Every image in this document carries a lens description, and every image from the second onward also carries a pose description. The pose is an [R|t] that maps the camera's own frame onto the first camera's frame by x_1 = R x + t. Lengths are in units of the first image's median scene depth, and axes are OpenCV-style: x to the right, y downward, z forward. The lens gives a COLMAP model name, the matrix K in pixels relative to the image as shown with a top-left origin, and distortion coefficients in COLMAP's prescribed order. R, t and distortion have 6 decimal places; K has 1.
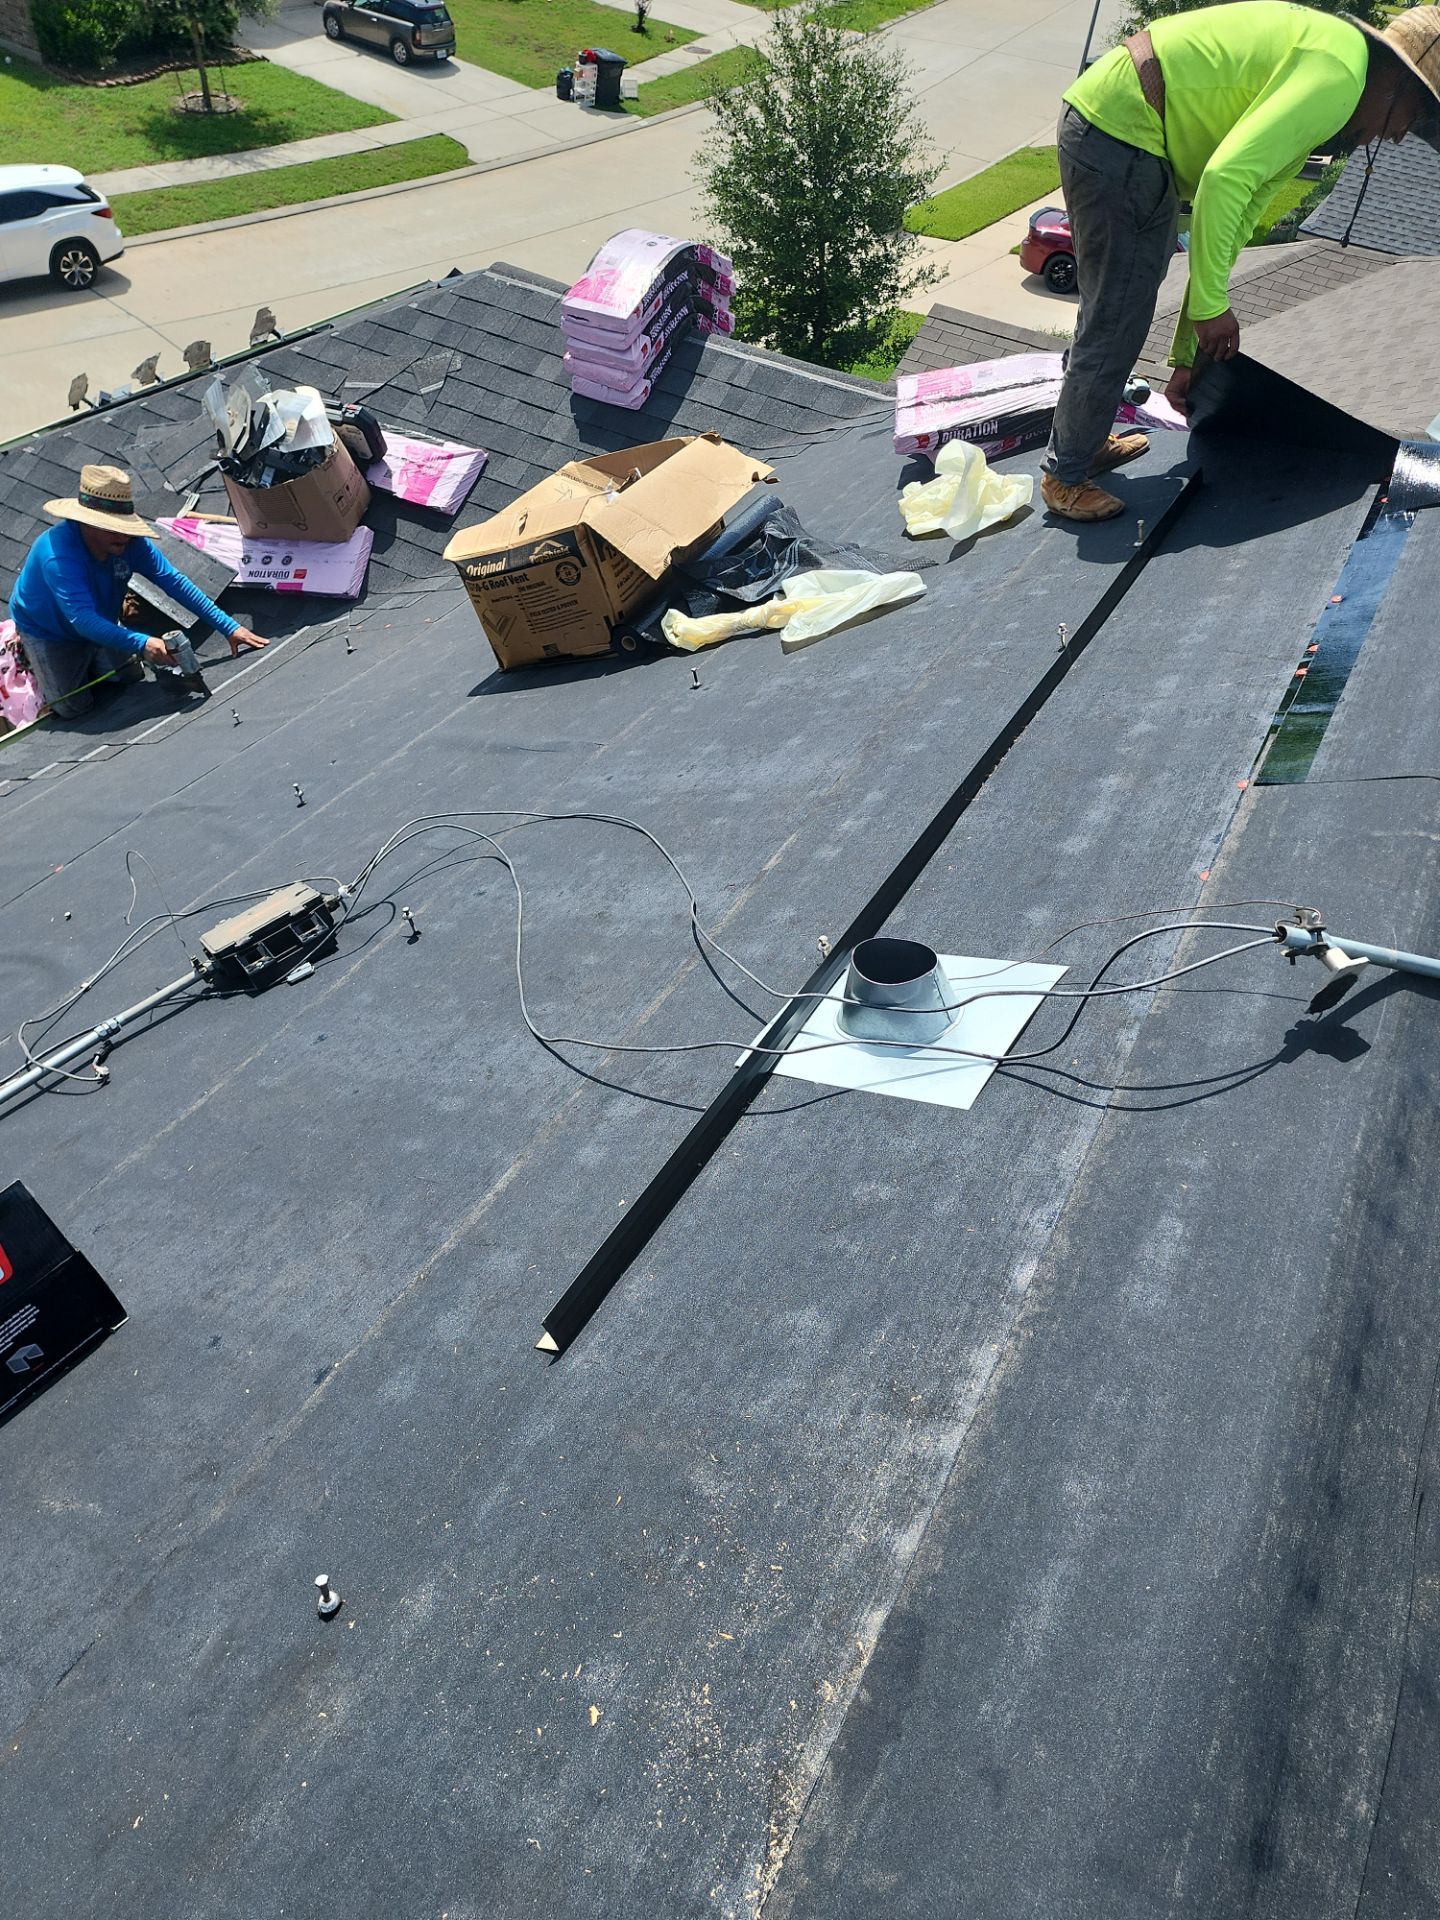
lens RADIAL K [[1374.1, 0, 761.9], [0, 1374.1, 961.1], [0, 0, 1]] dist [0.077685, -0.063823]
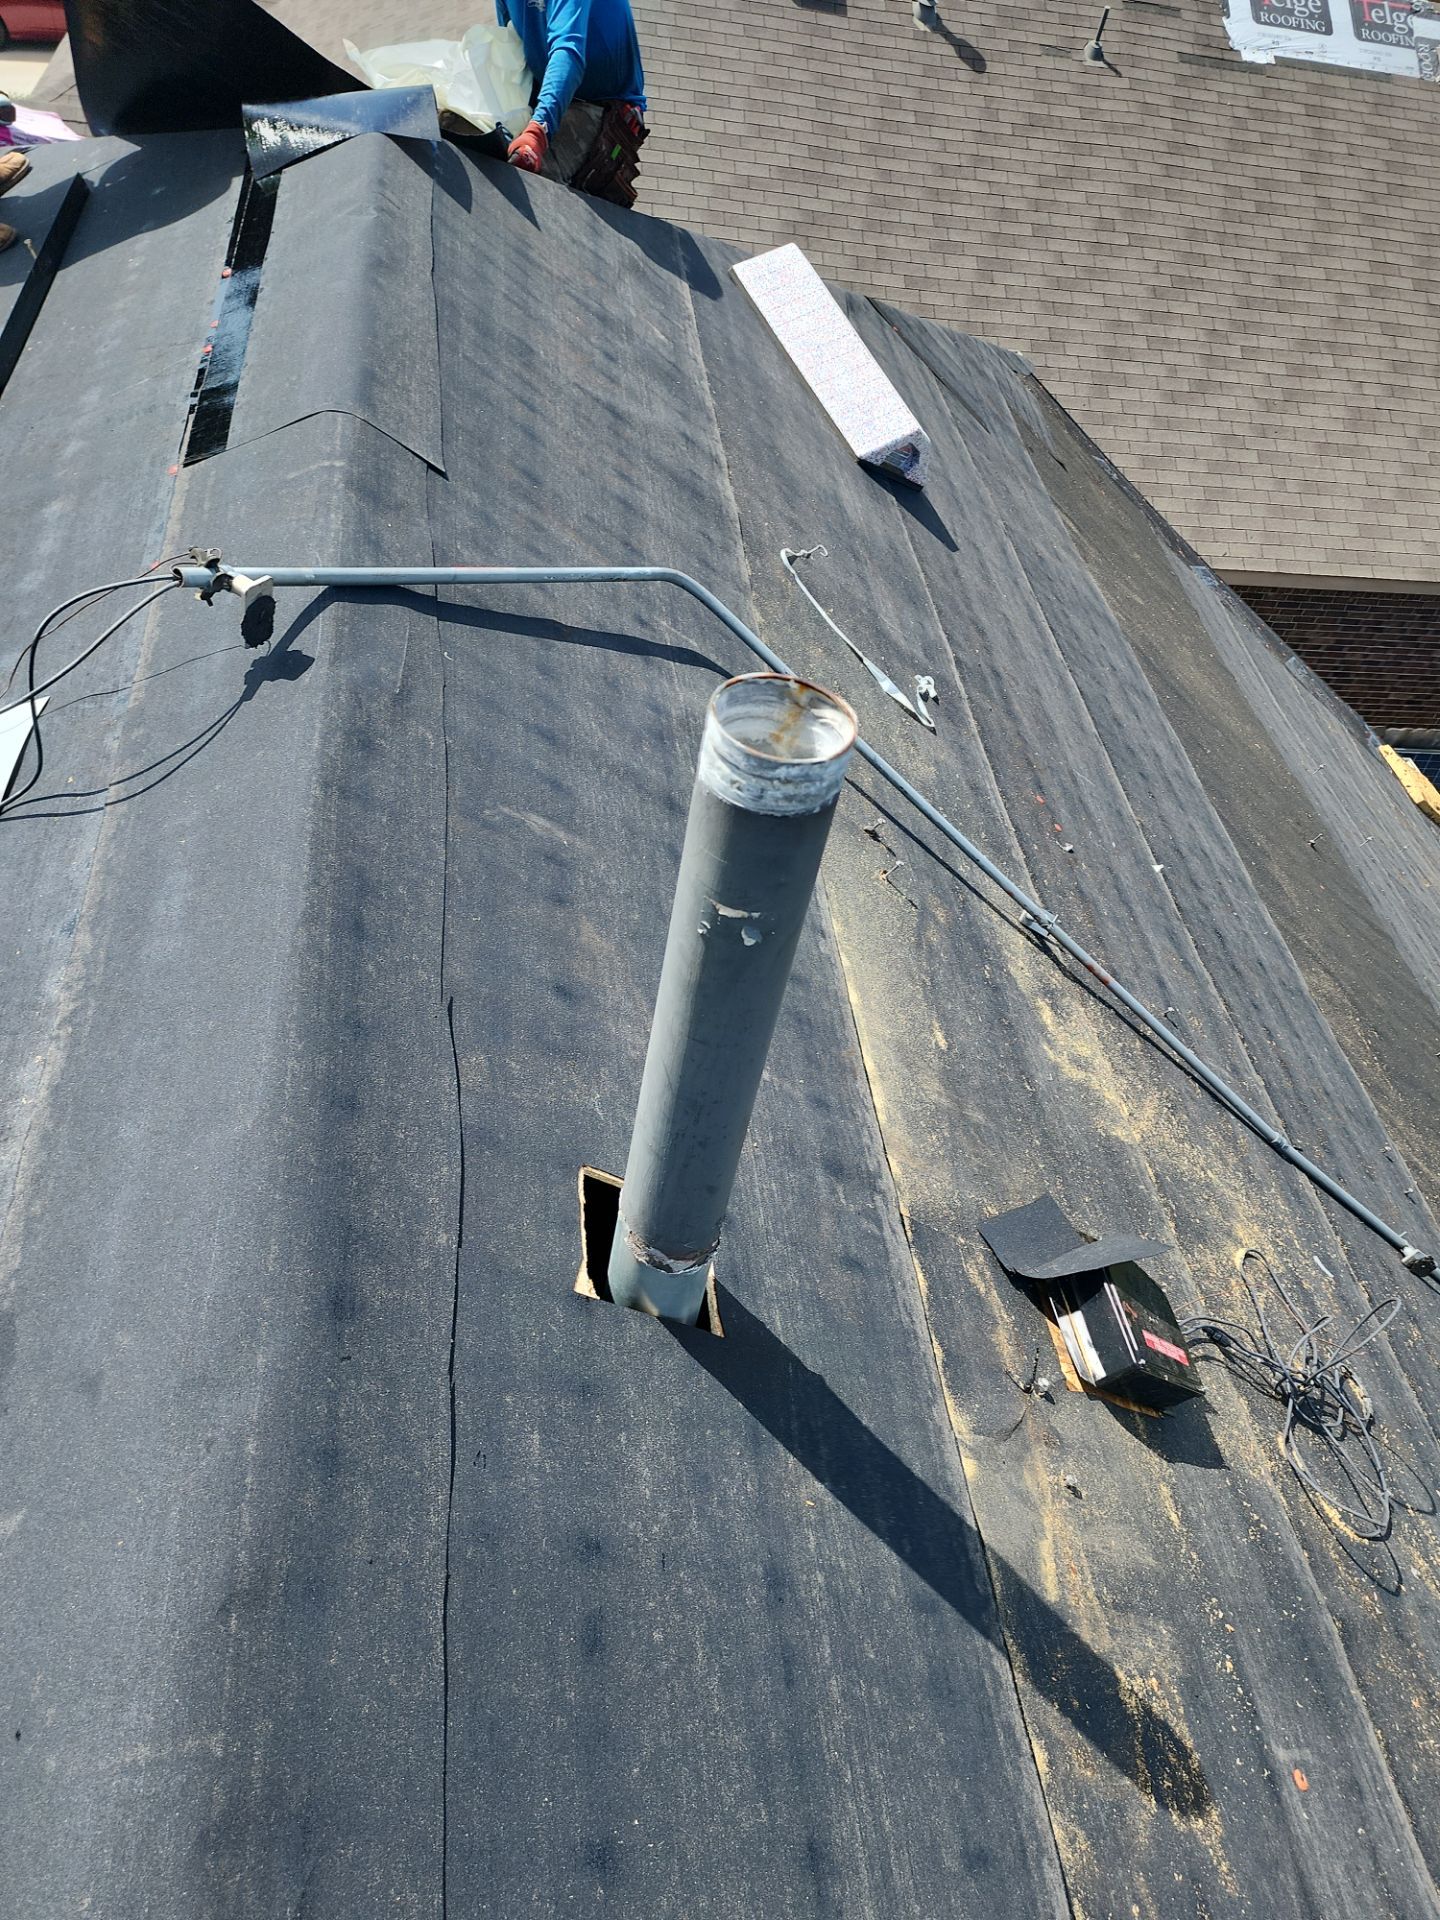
lens RADIAL K [[1374.1, 0, 761.9], [0, 1374.1, 961.1], [0, 0, 1]] dist [0.077685, -0.063823]
pose [[0.809583, -0.409005, 0.421059, 0.172239], [0.344923, 0.911863, 0.222564, 0.152438], [-0.474978, -0.034951, 0.879304, -0.101157]]
